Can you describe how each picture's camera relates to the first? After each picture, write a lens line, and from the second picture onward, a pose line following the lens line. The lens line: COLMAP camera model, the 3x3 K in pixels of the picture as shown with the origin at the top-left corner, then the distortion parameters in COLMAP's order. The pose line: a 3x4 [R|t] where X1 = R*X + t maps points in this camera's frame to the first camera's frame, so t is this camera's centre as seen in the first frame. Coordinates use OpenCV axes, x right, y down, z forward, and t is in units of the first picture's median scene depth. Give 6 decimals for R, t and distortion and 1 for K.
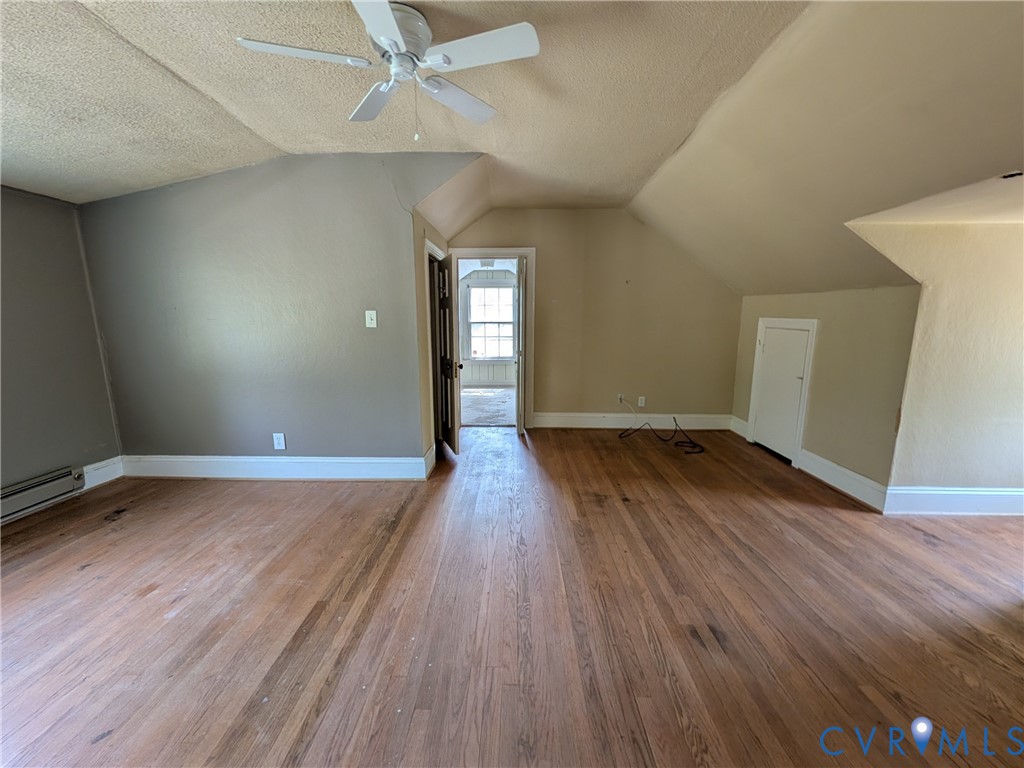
lens RADIAL K [[394.9, 0, 509.5], [0, 394.9, 386.6], [0, 0, 1]] dist [0.000718, 0.000067]
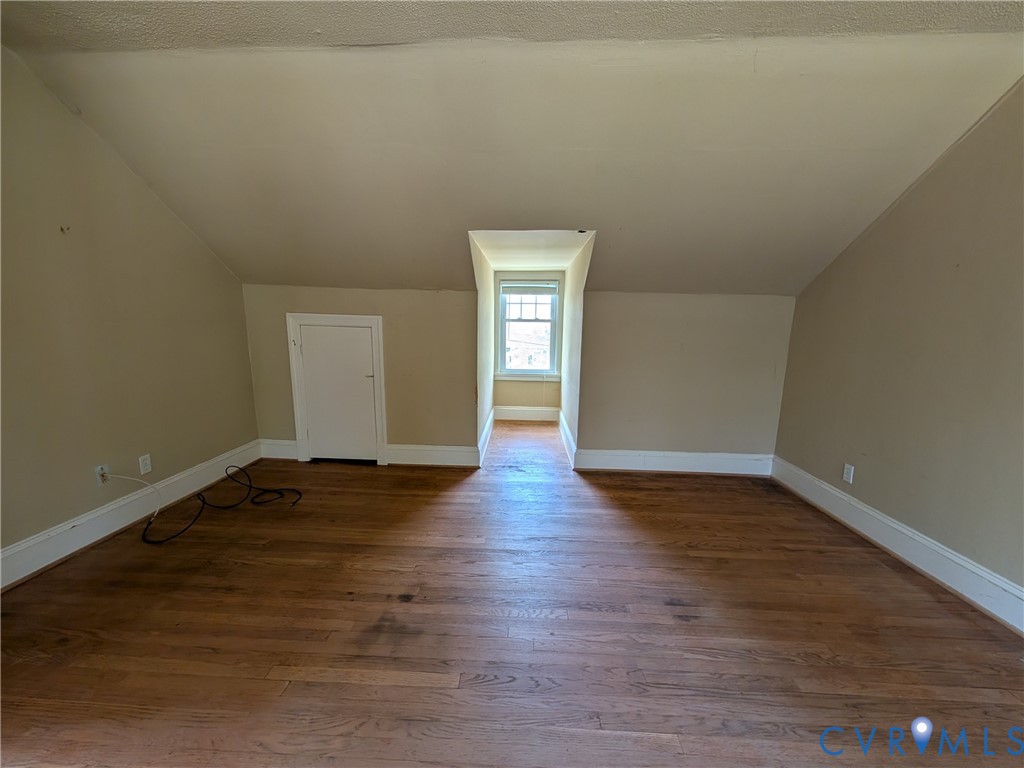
lens RADIAL K [[394.9, 0, 511.9], [0, 394.9, 386.0], [0, 0, 1]] dist [0.000718, 0.000067]
pose [[0.023454, -0.162380, 0.986450, -0.226598], [0.155356, 0.975326, 0.156855, -0.099026], [-0.987580, 0.149572, 0.048102, 0.627056]]
